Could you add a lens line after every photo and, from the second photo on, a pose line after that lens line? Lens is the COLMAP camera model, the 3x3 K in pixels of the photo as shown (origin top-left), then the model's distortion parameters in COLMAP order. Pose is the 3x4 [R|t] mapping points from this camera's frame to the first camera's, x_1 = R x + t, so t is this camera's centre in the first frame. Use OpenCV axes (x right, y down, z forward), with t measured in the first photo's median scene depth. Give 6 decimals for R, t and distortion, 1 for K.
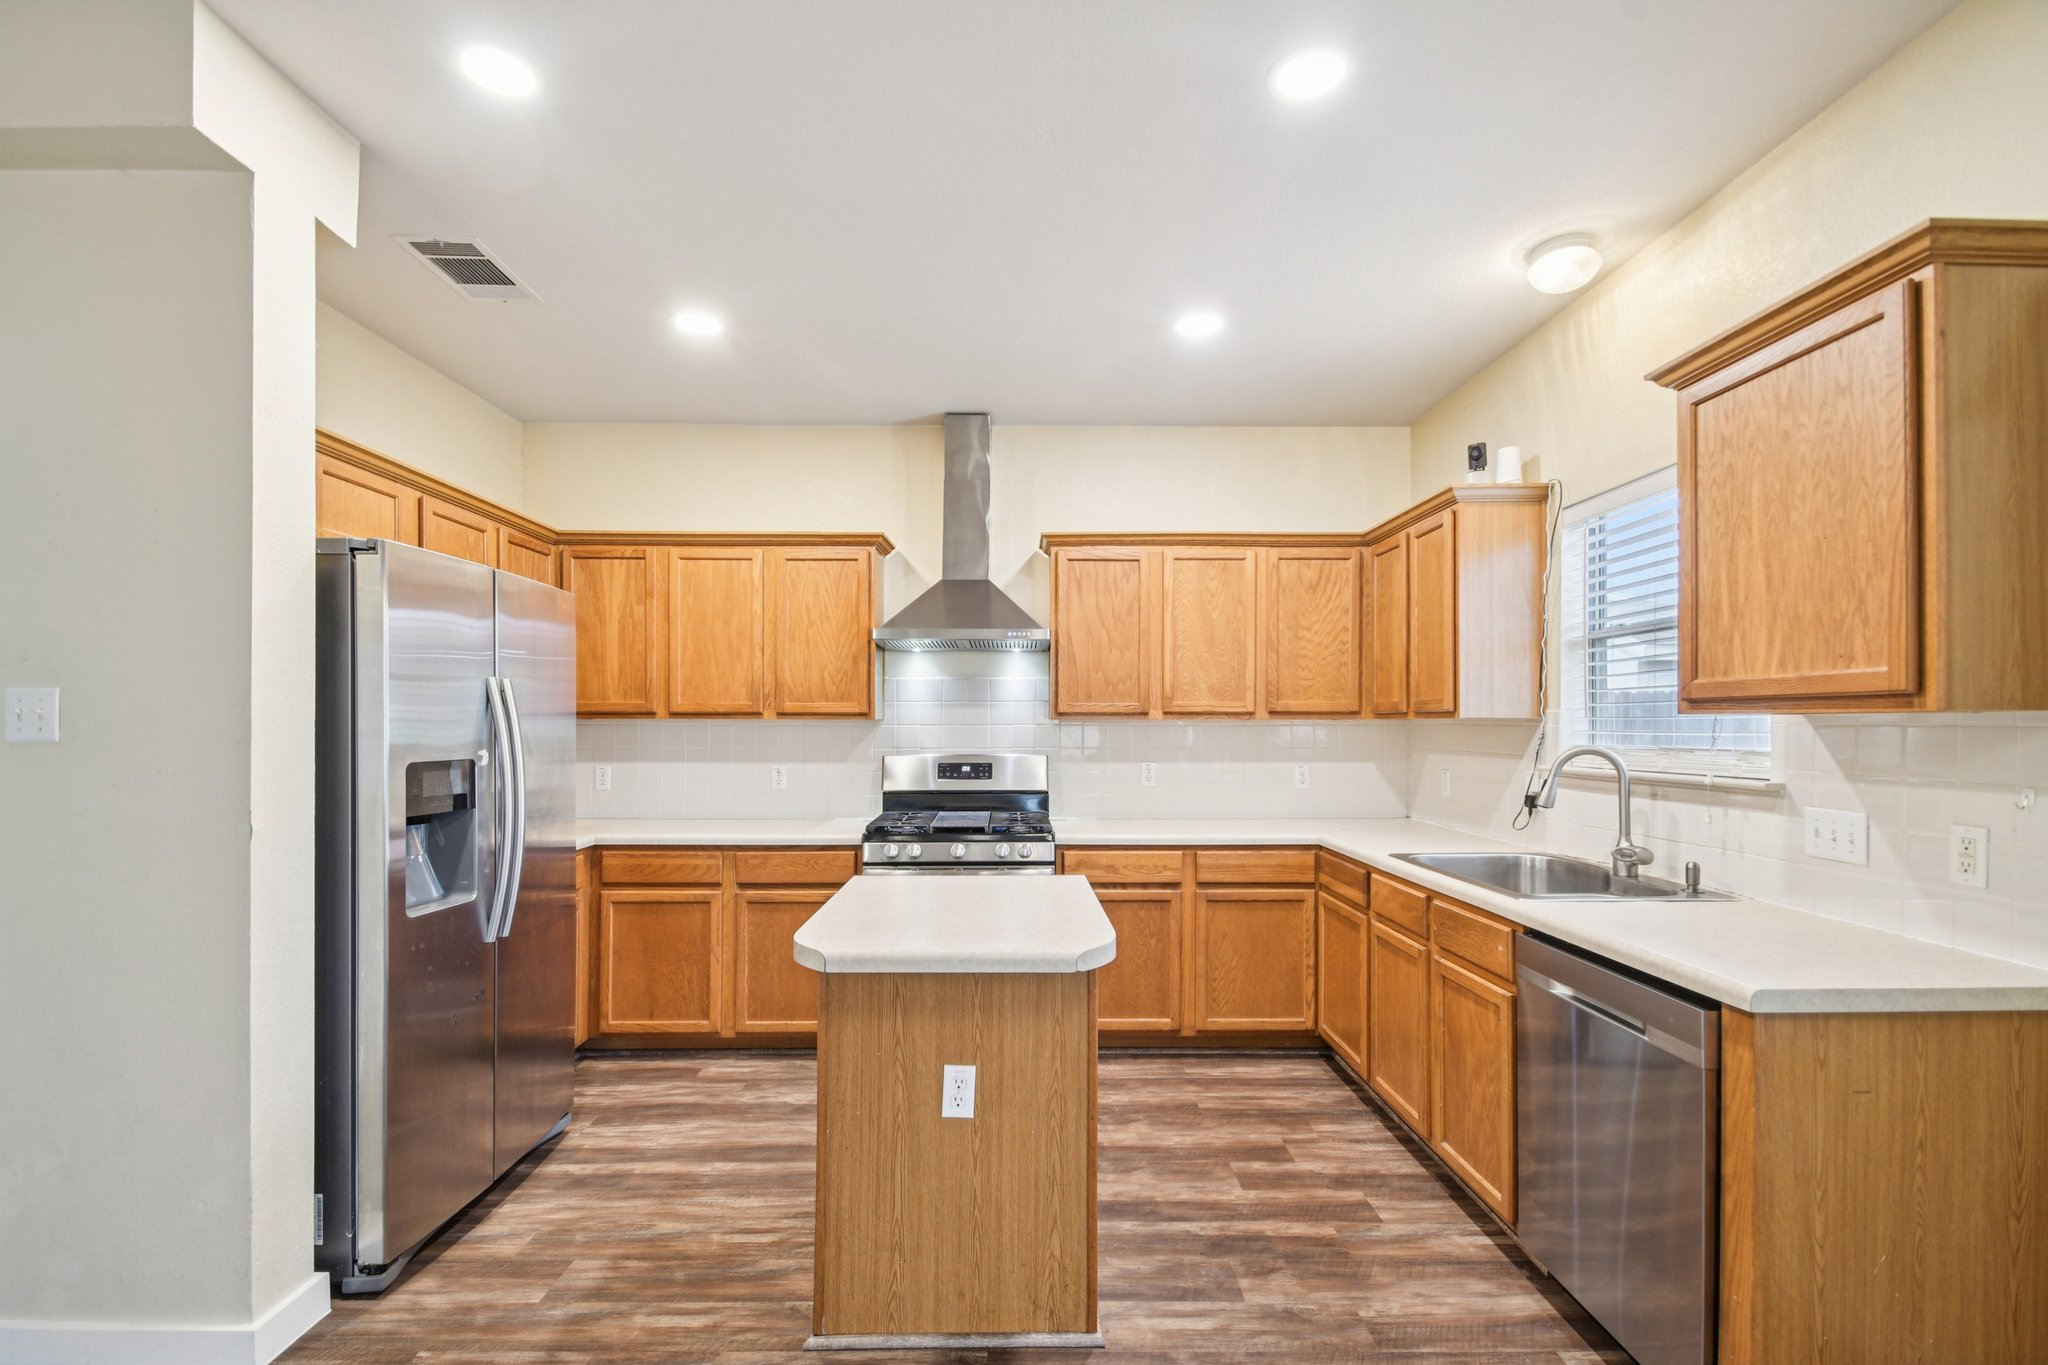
lens RADIAL K [[923.1, 0, 1025.7], [0, 923.1, 720.0], [0, 0, 1]] dist [0.001090, -0.010985]
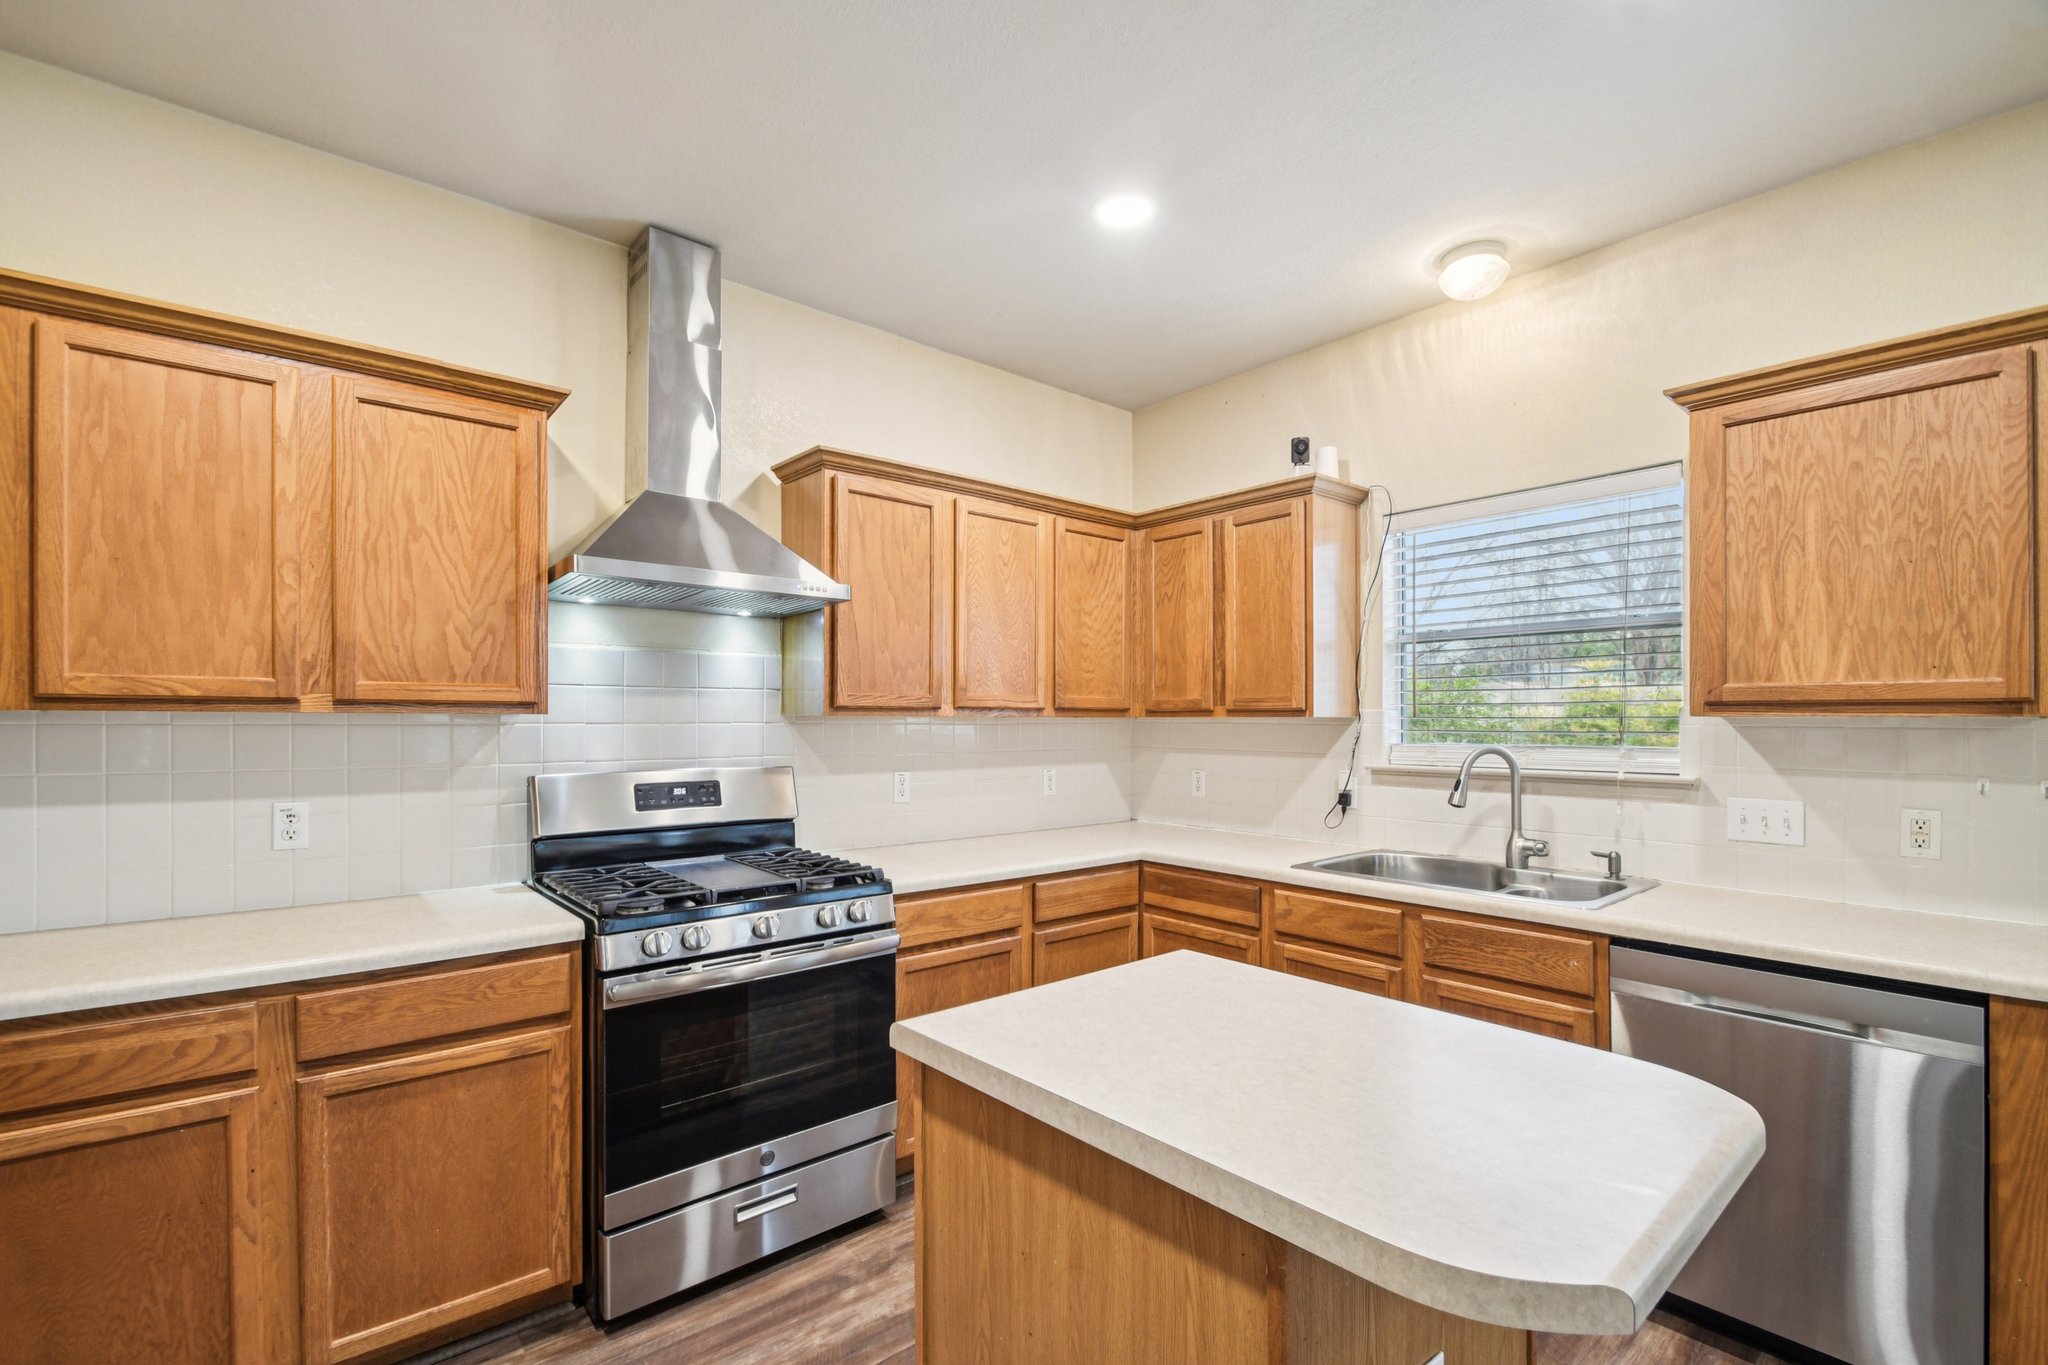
lens RADIAL K [[907.8, 0, 1029.6], [0, 907.8, 714.5], [0, 0, 1]] dist [0.001949, -0.012558]
pose [[0.766475, 0.006288, 0.642244, -0.324320], [-0.005769, 0.999979, -0.002905, -0.000414], [-0.642248, -0.001478, 0.766495, 0.411561]]
